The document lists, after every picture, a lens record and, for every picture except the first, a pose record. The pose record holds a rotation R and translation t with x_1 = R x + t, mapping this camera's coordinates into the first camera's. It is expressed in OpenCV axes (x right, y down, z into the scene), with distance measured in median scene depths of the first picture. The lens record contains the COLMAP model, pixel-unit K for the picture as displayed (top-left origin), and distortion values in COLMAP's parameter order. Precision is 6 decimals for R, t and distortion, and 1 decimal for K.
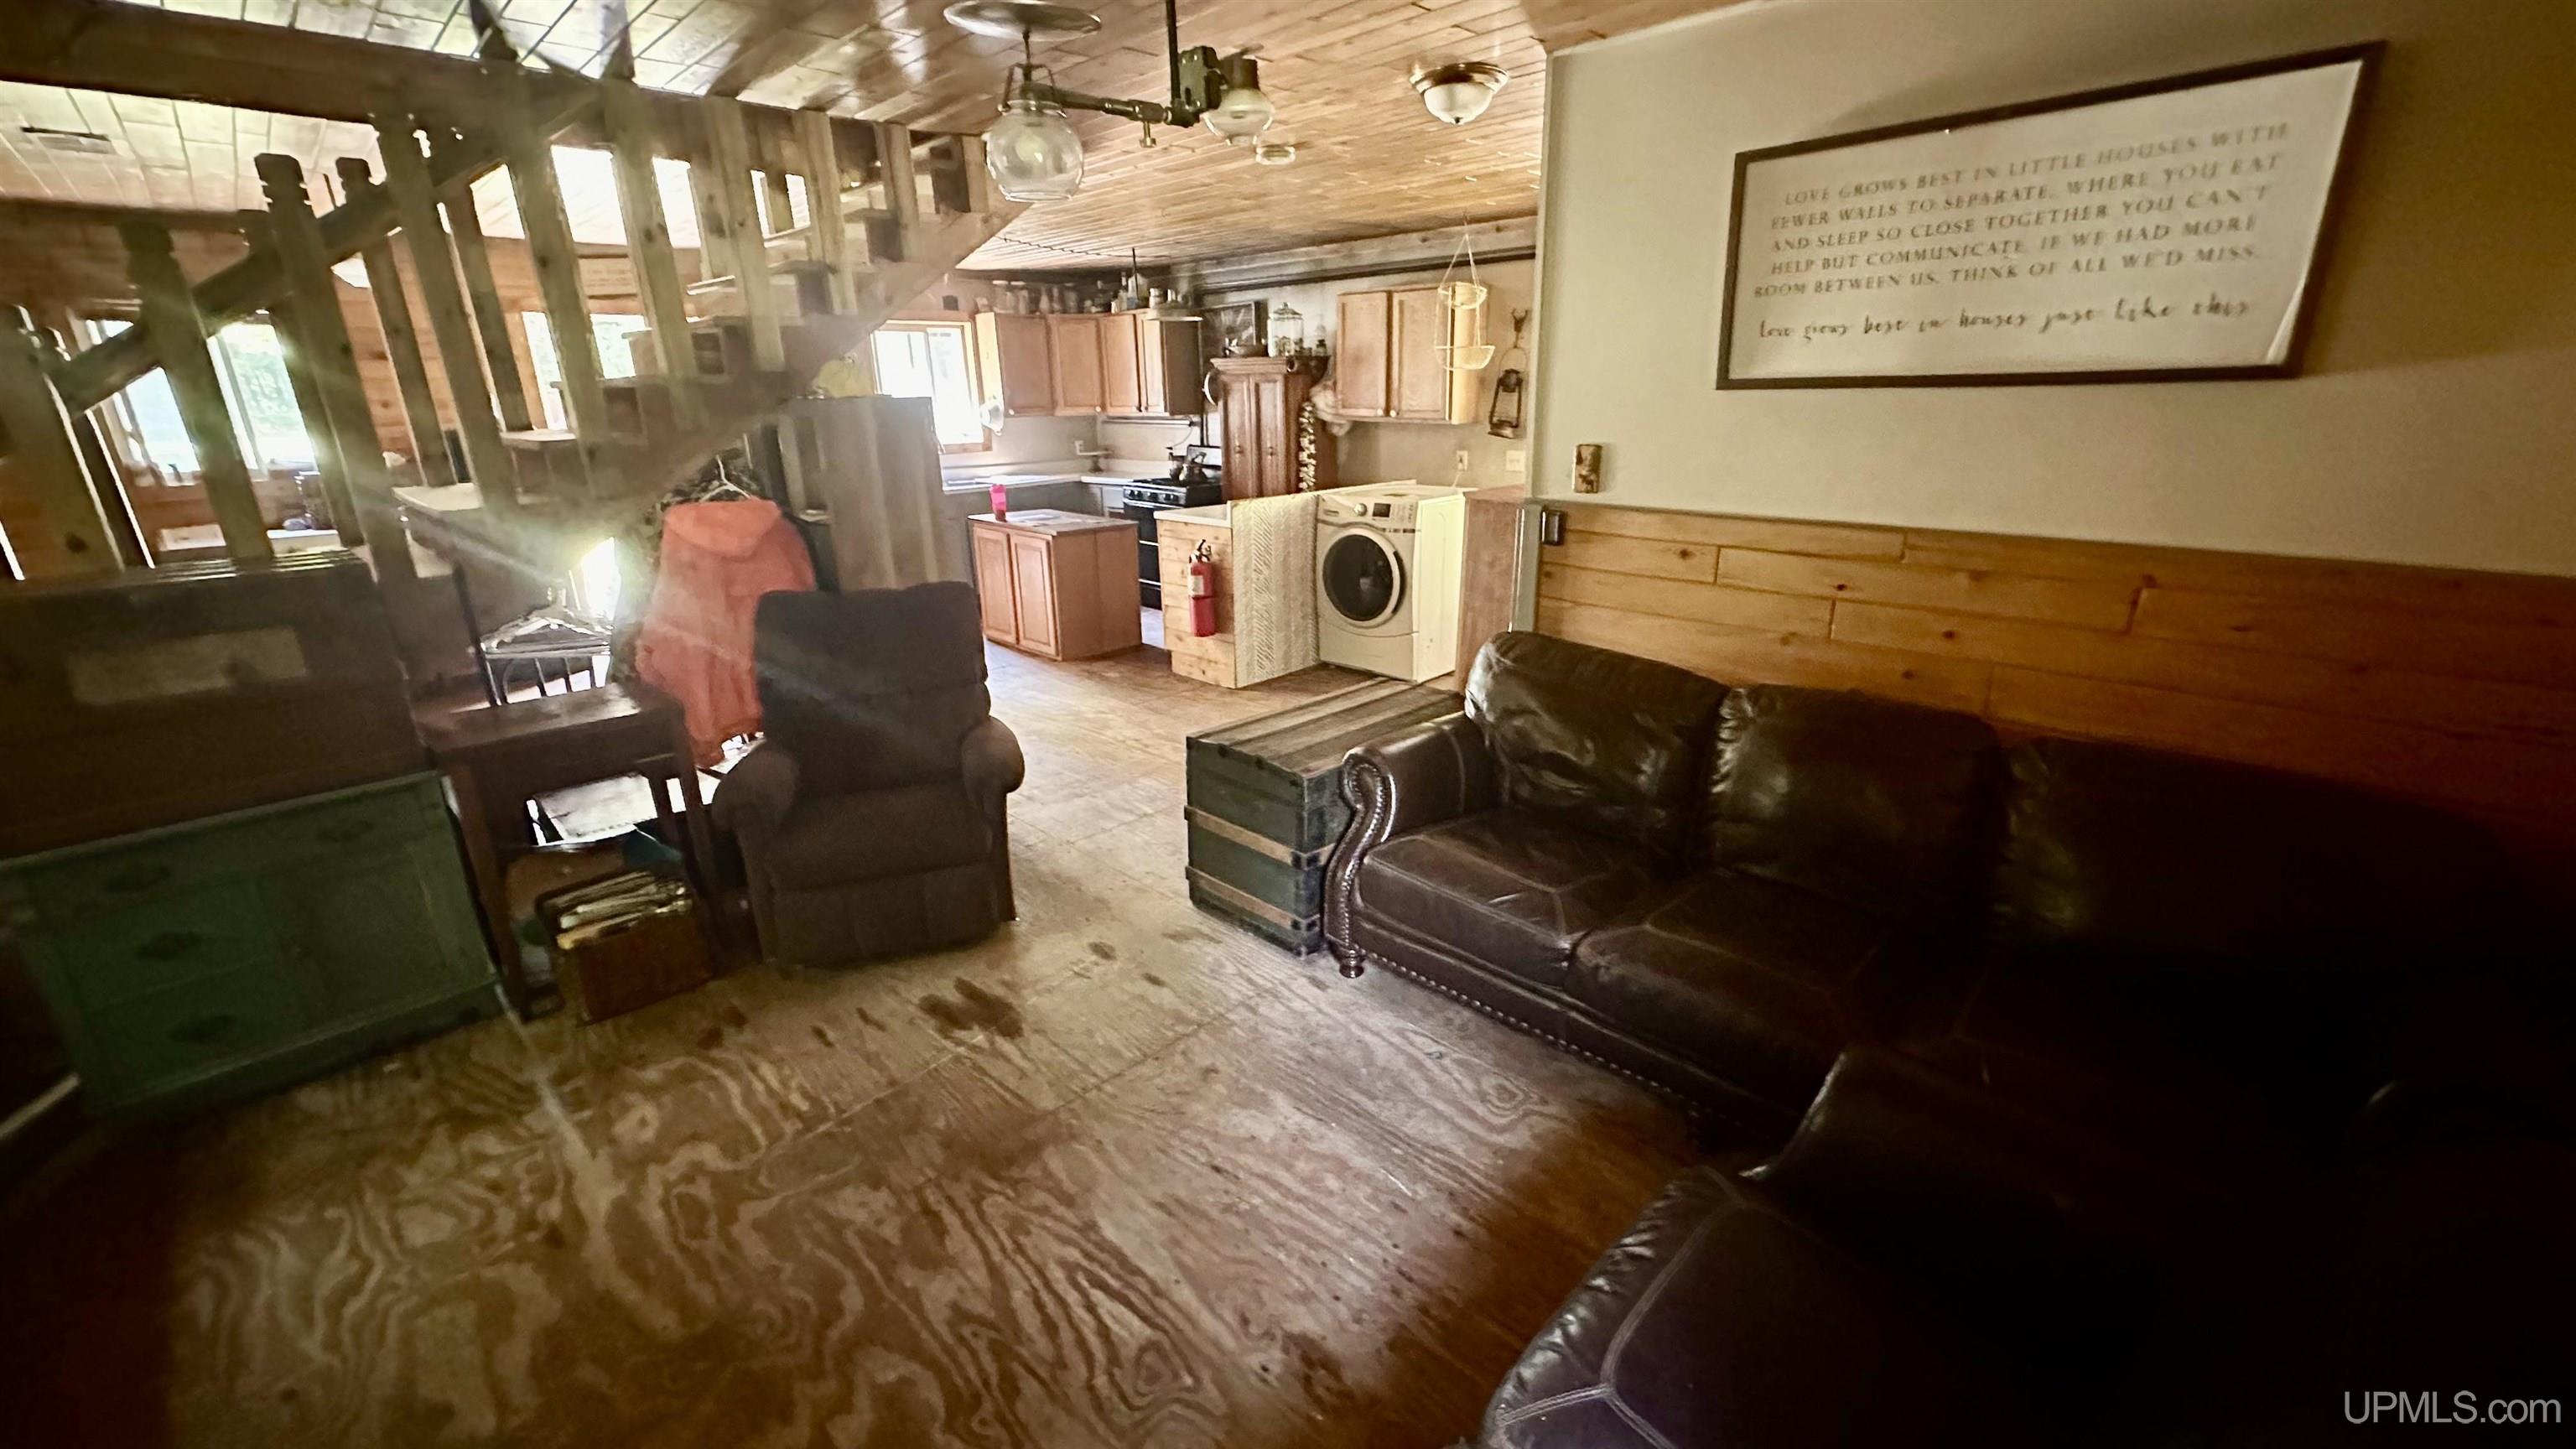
lens RADIAL K [[1027.5, 0, 1298.6], [0, 1027.5, 732.0], [0, 0, 1]] dist [0.002269, 0.000092]
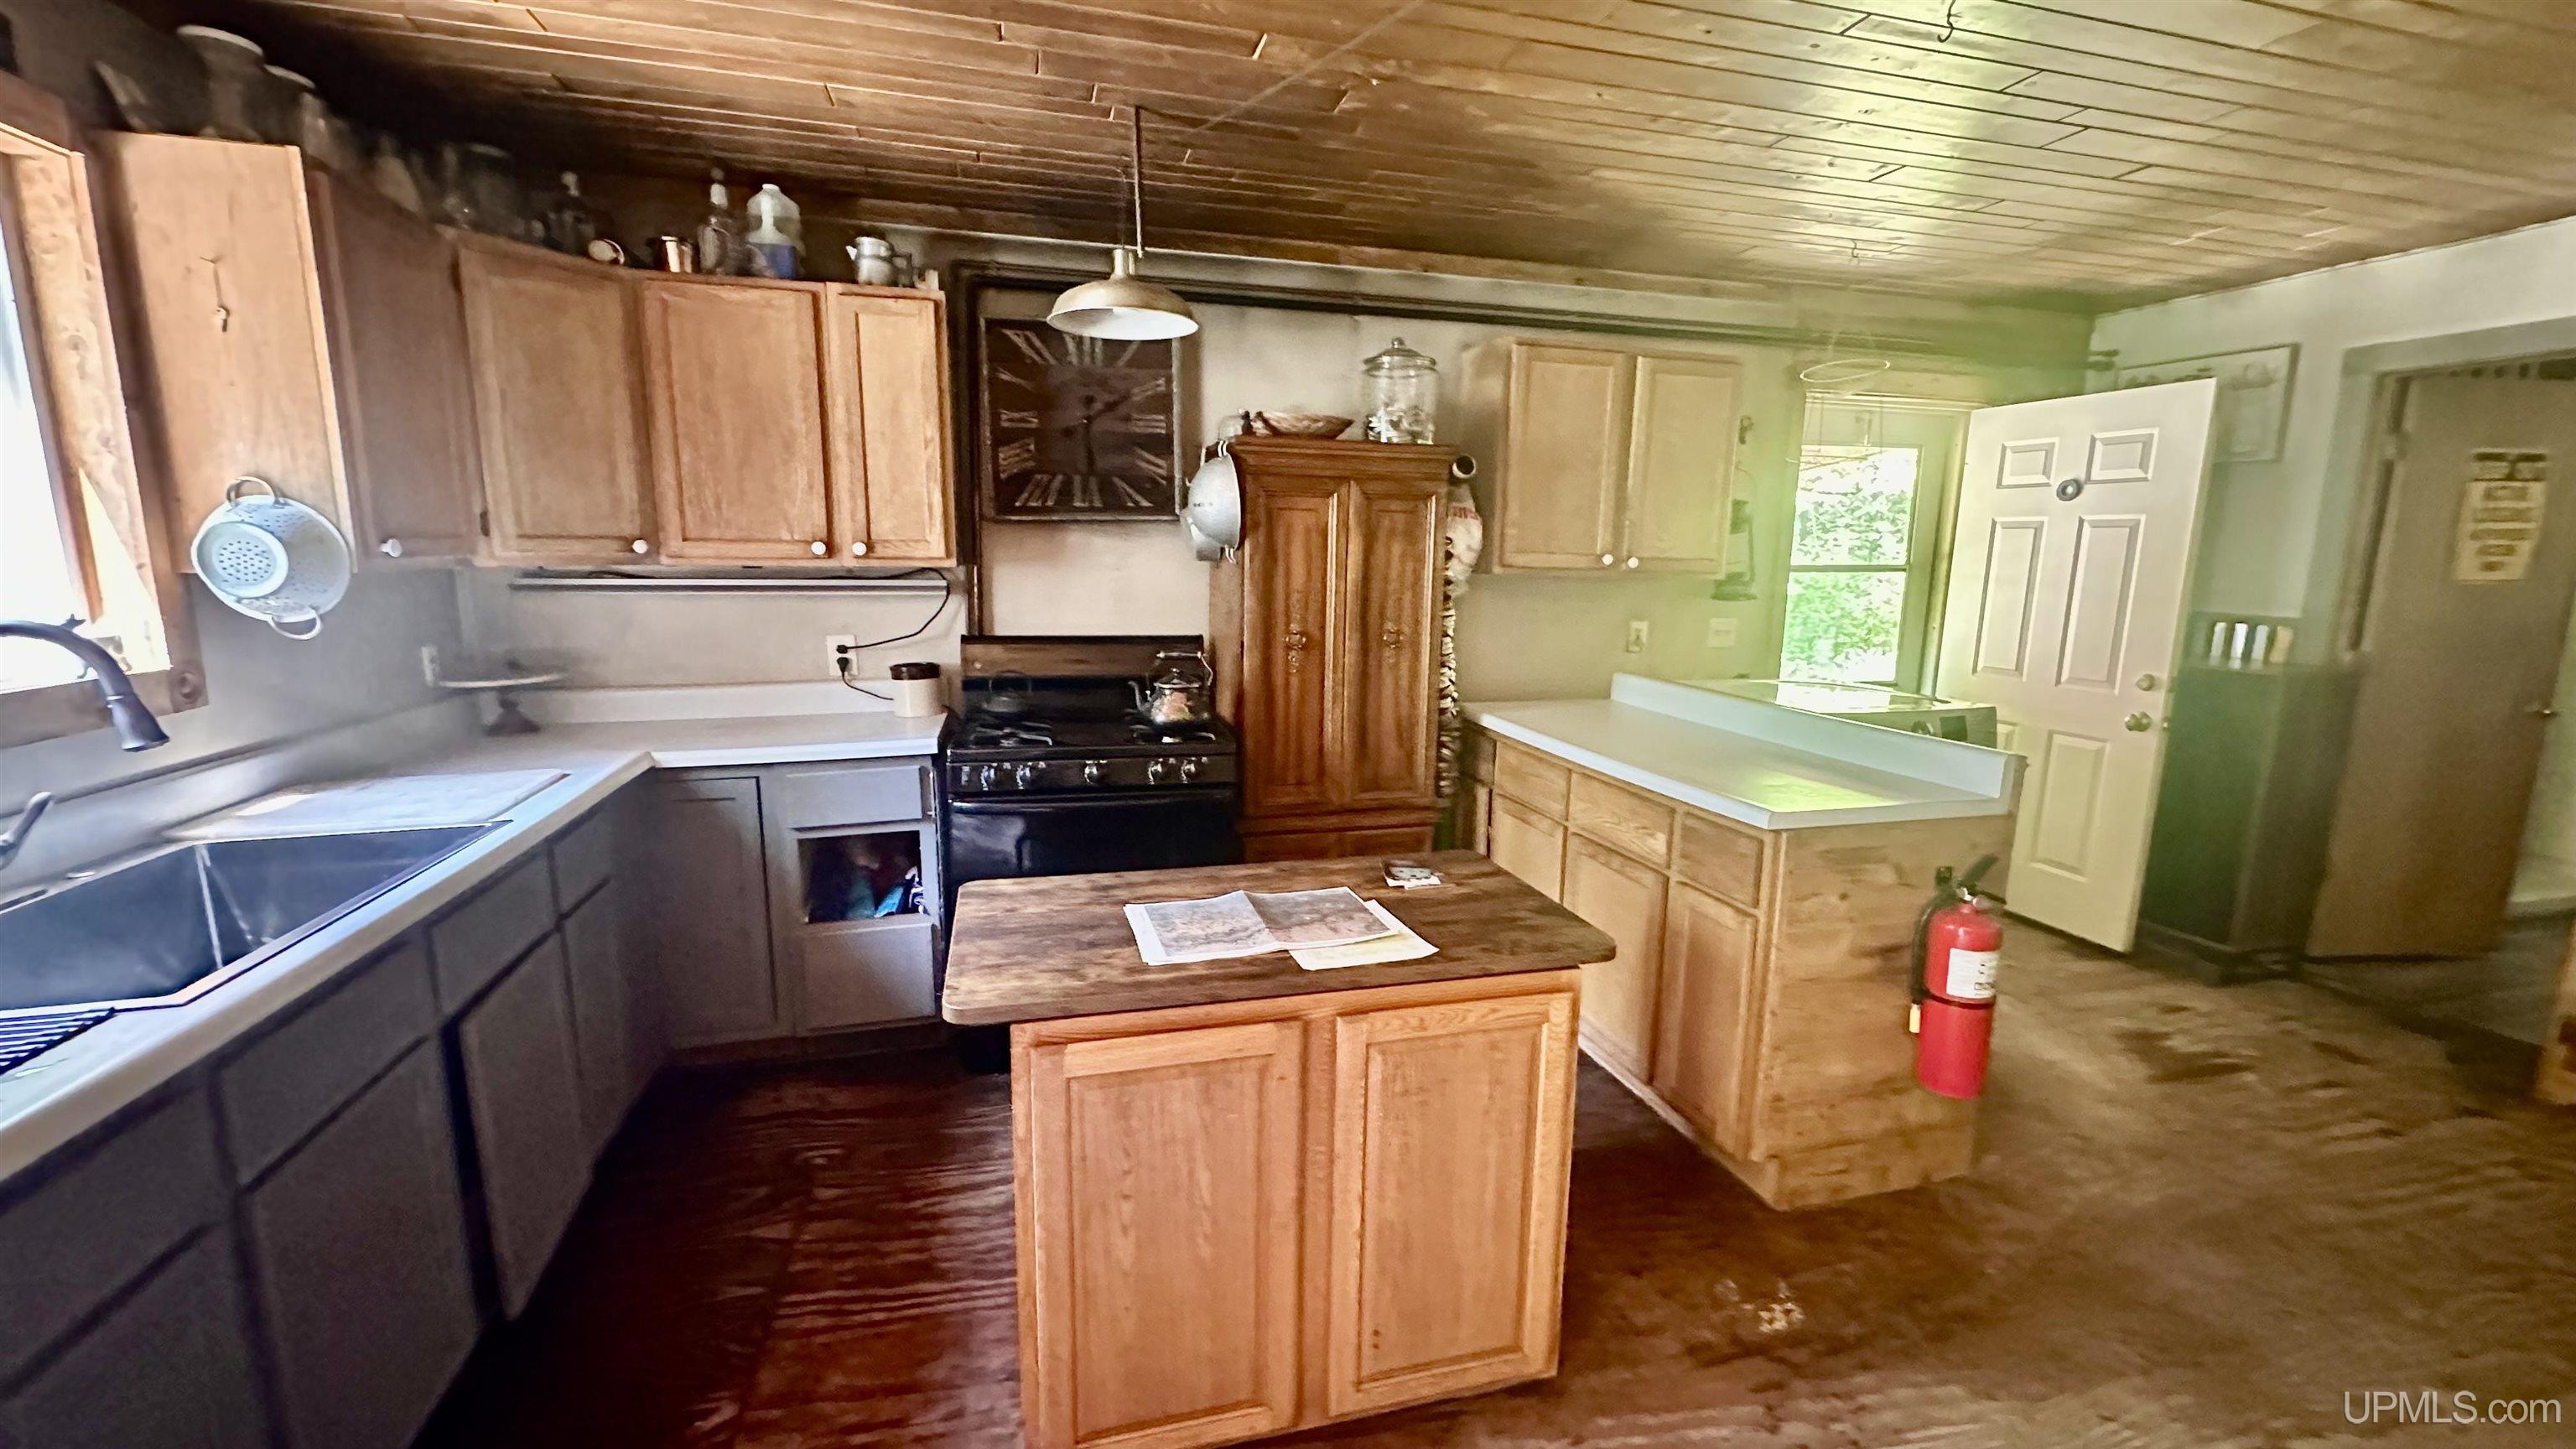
lens RADIAL K [[1027.5, 0, 1268.8], [0, 1027.5, 711.2], [0, 0, 1]] dist [0.002269, 0.000092]
pose [[0.502497, -0.112569, 0.857219, -0.394267], [0.260039, 0.965257, -0.025677, -0.209301], [-0.824546, 0.235813, 0.514311, 0.700636]]
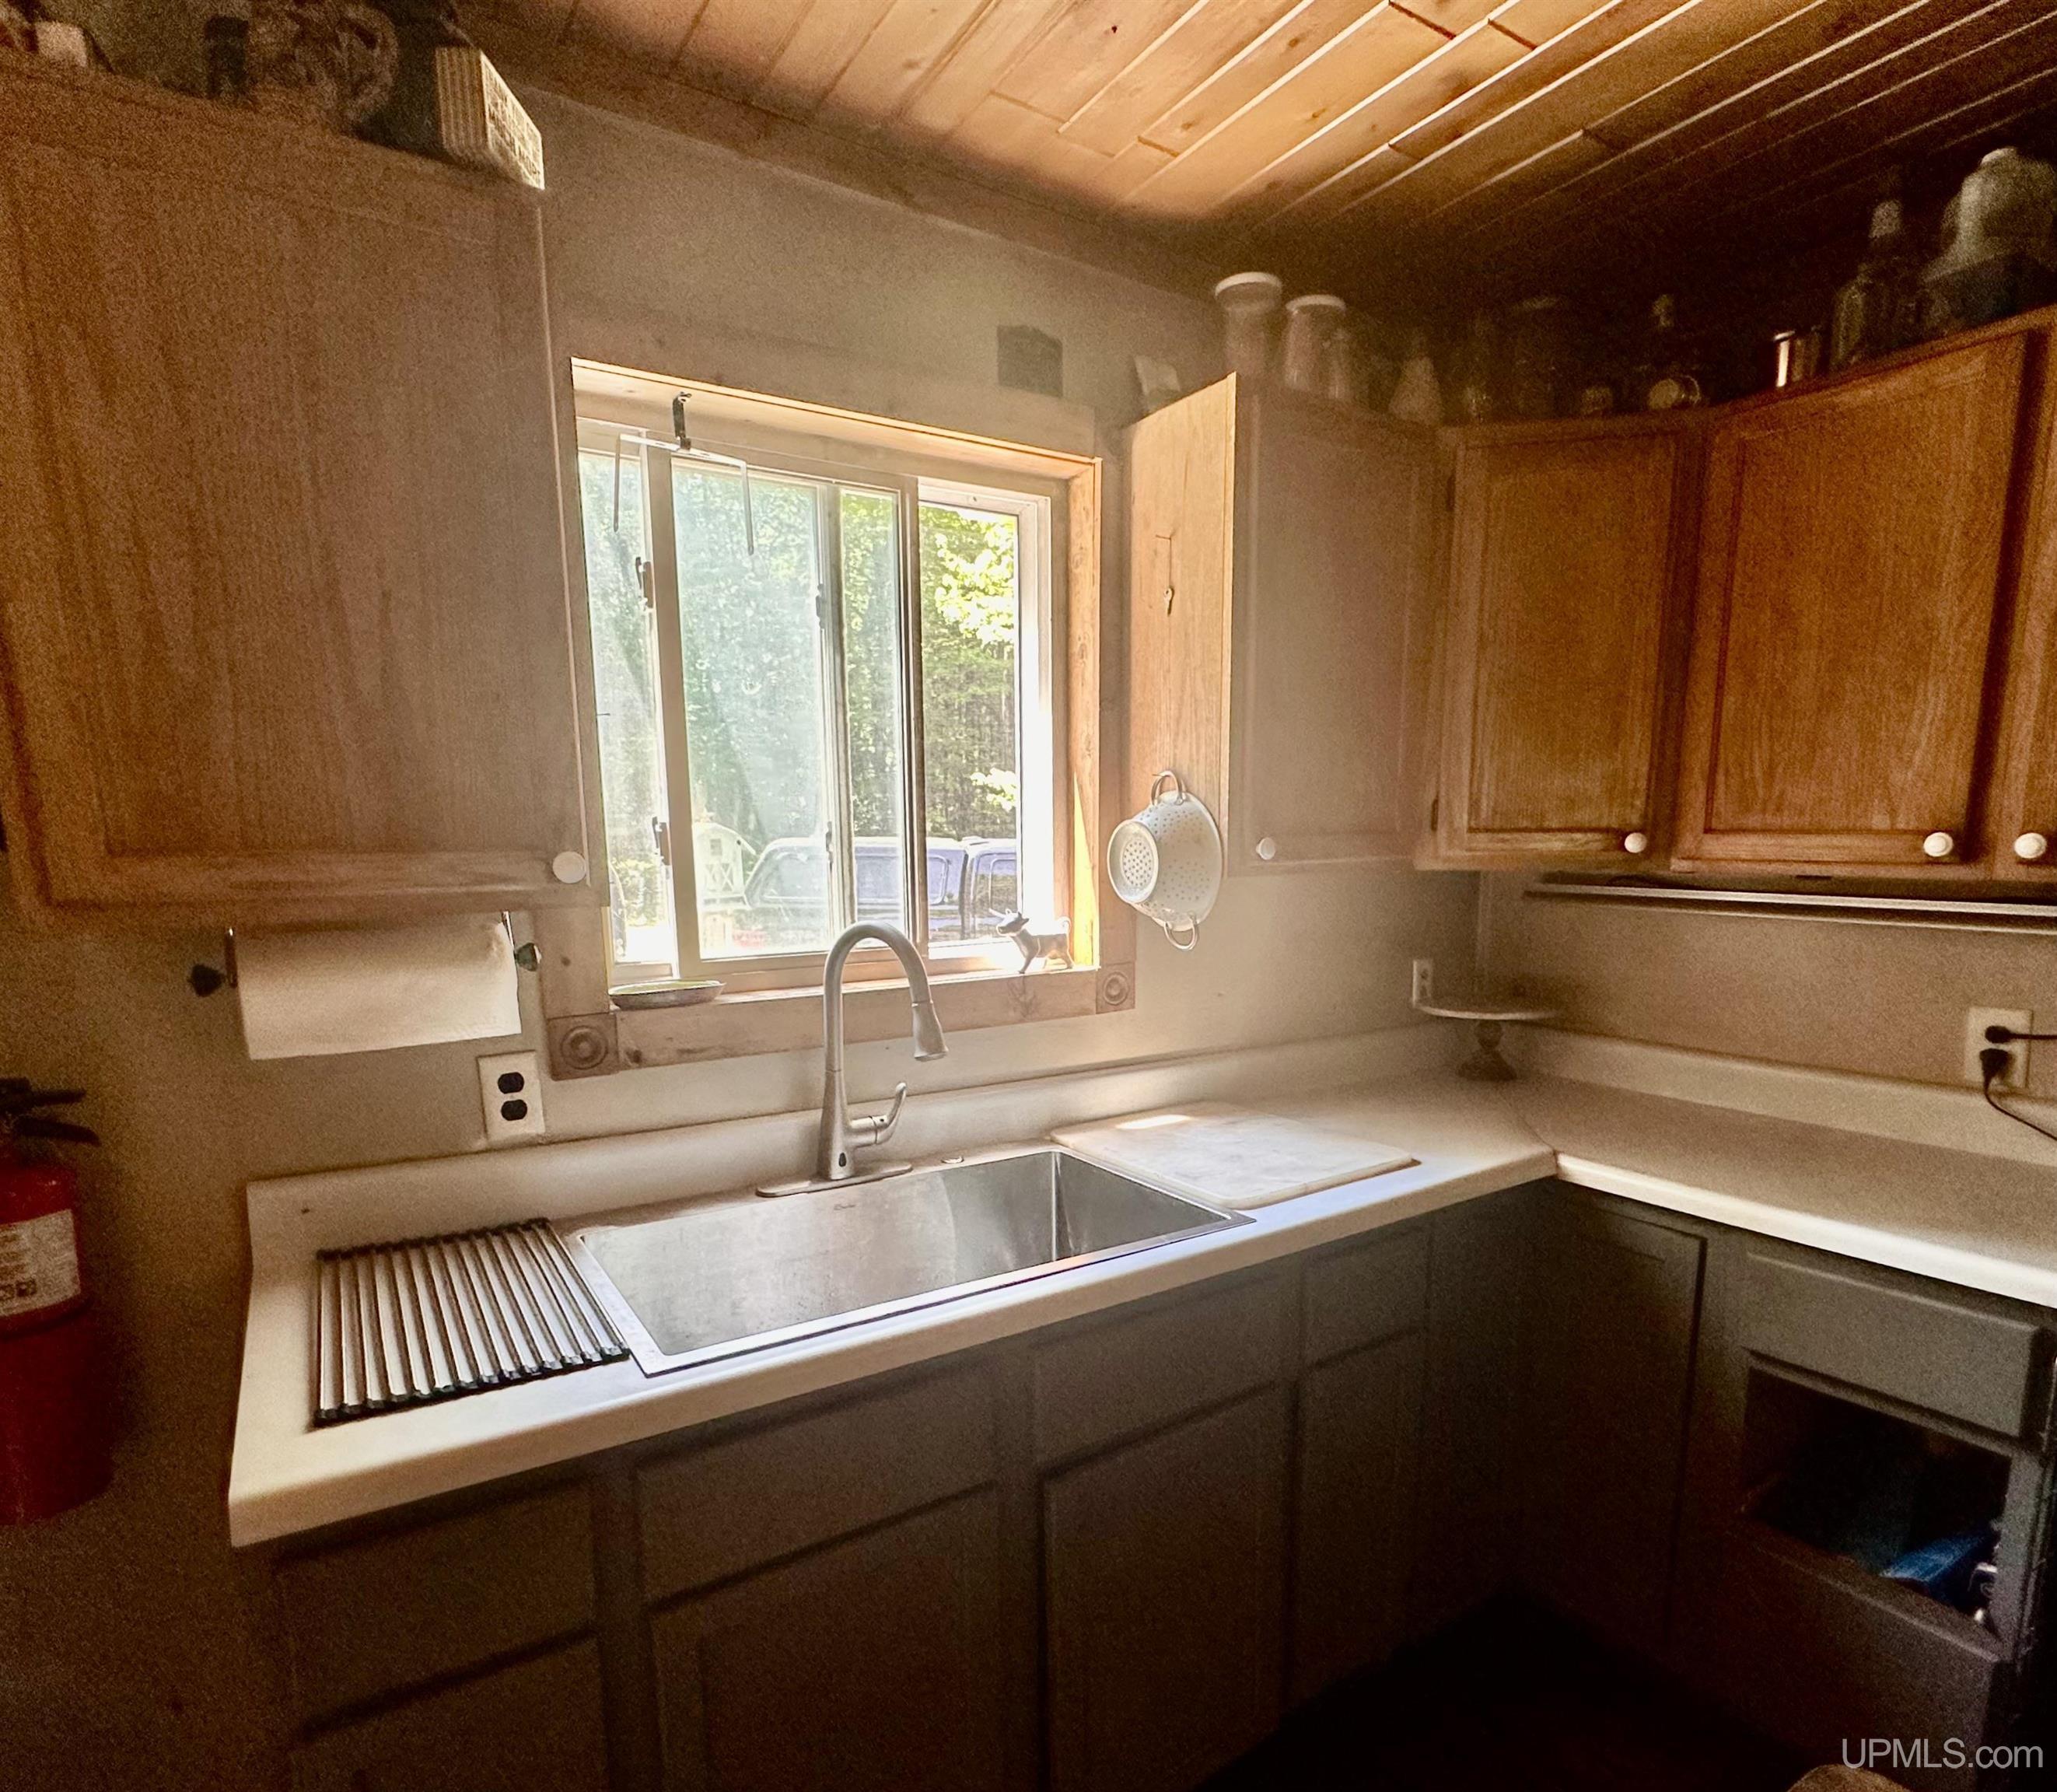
lens RADIAL K [[1141.5, 0, 1040.6], [0, 1141.5, 1024.4], [0, 0, 1]] dist [0.006850, -0.000354]
pose [[0.980378, 0.047505, -0.191315, -0.278252], [-0.076369, 0.986266, -0.146450, -0.239029], [0.181731, 0.158187, 0.970542, 0.773861]]
